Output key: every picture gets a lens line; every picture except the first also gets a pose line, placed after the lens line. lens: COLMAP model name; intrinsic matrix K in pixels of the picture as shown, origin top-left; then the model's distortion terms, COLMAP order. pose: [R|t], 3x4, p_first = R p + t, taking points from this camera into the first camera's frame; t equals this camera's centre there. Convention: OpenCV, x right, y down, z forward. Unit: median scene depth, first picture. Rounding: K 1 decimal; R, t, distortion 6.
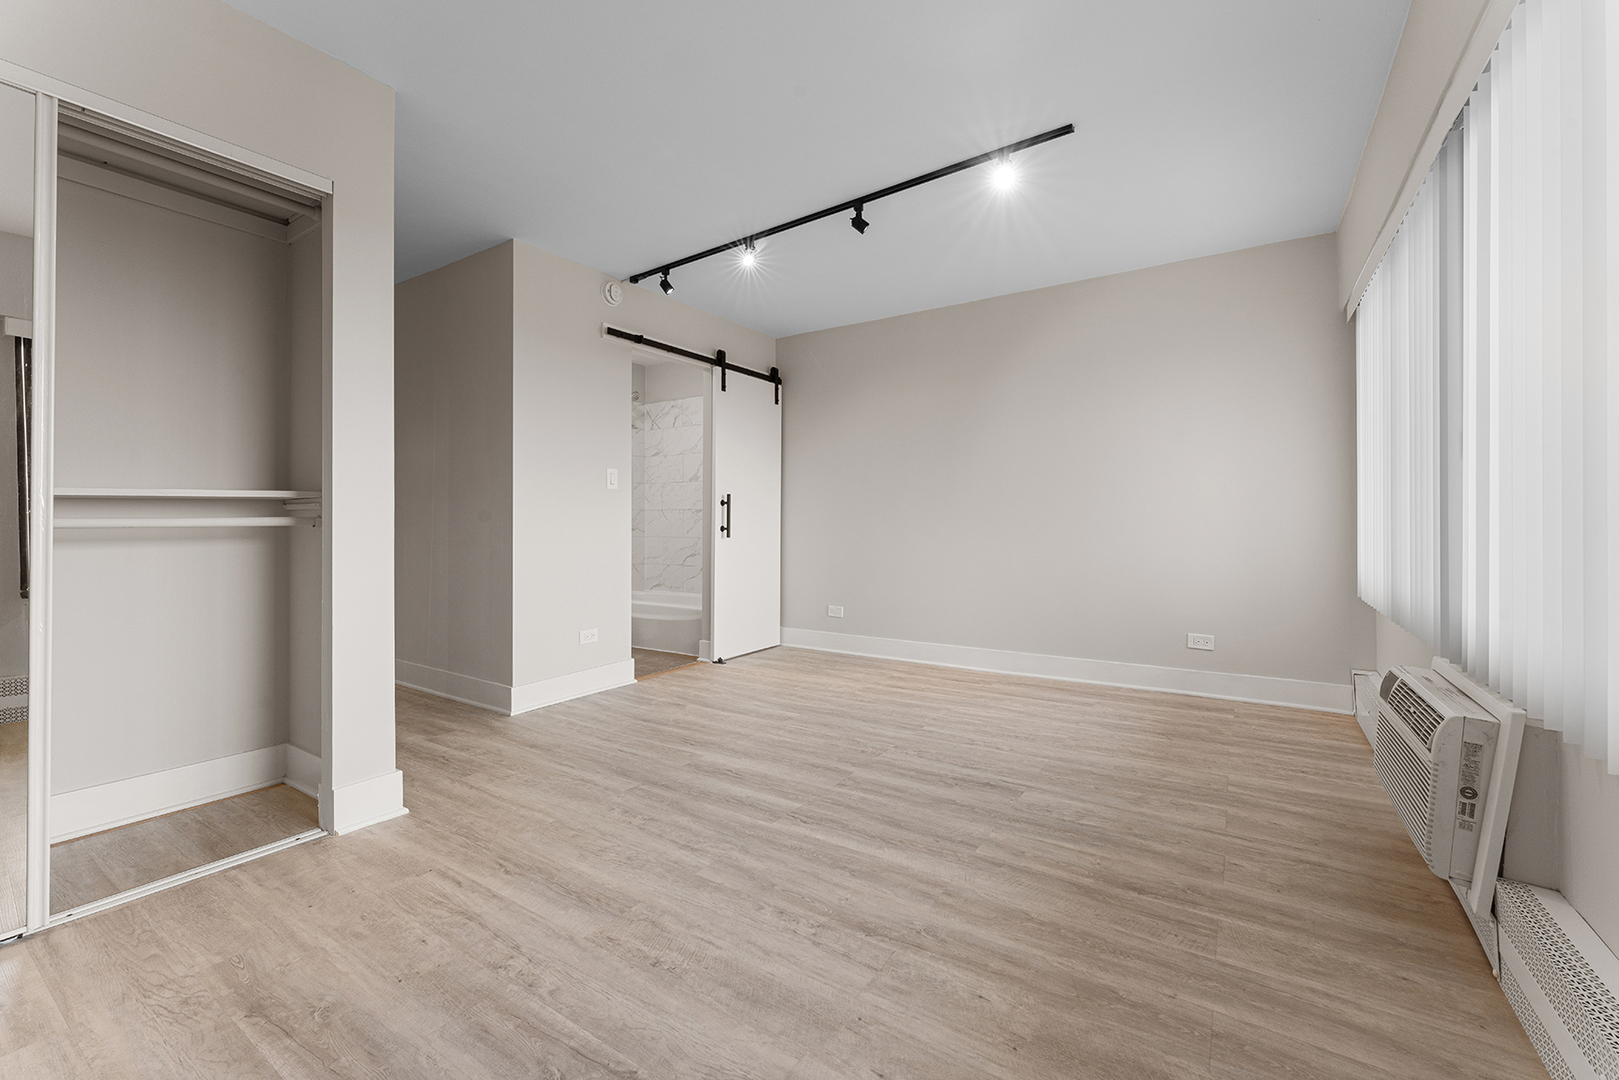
lens RADIAL K [[656.2, 0, 805.7], [0, 656.2, 529.5], [0, 0, 1]] dist [0.000877, -0.001107]
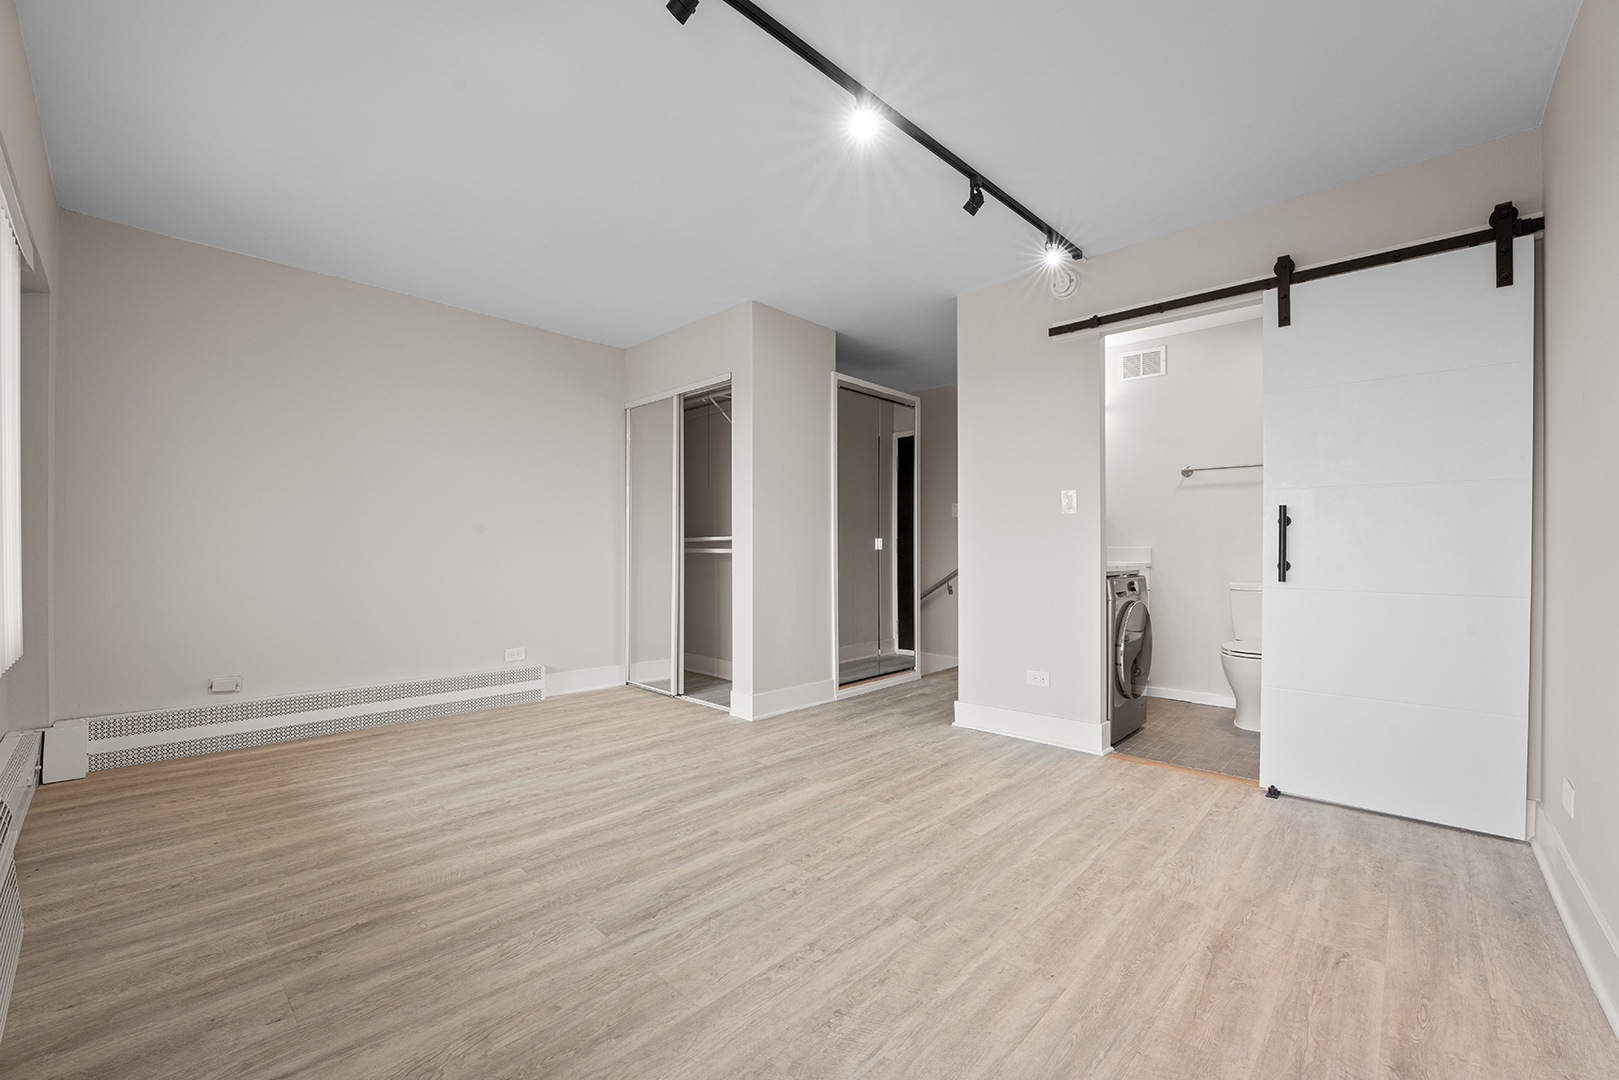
lens RADIAL K [[656.2, 0, 801.2], [0, 656.2, 545.9], [0, 0, 1]] dist [0.000877, -0.001107]
pose [[-0.175149, -0.004122, -0.984533, 1.158220], [-0.008902, 0.999957, -0.002603, -0.028161], [0.984502, 0.008309, -0.175178, 1.540586]]
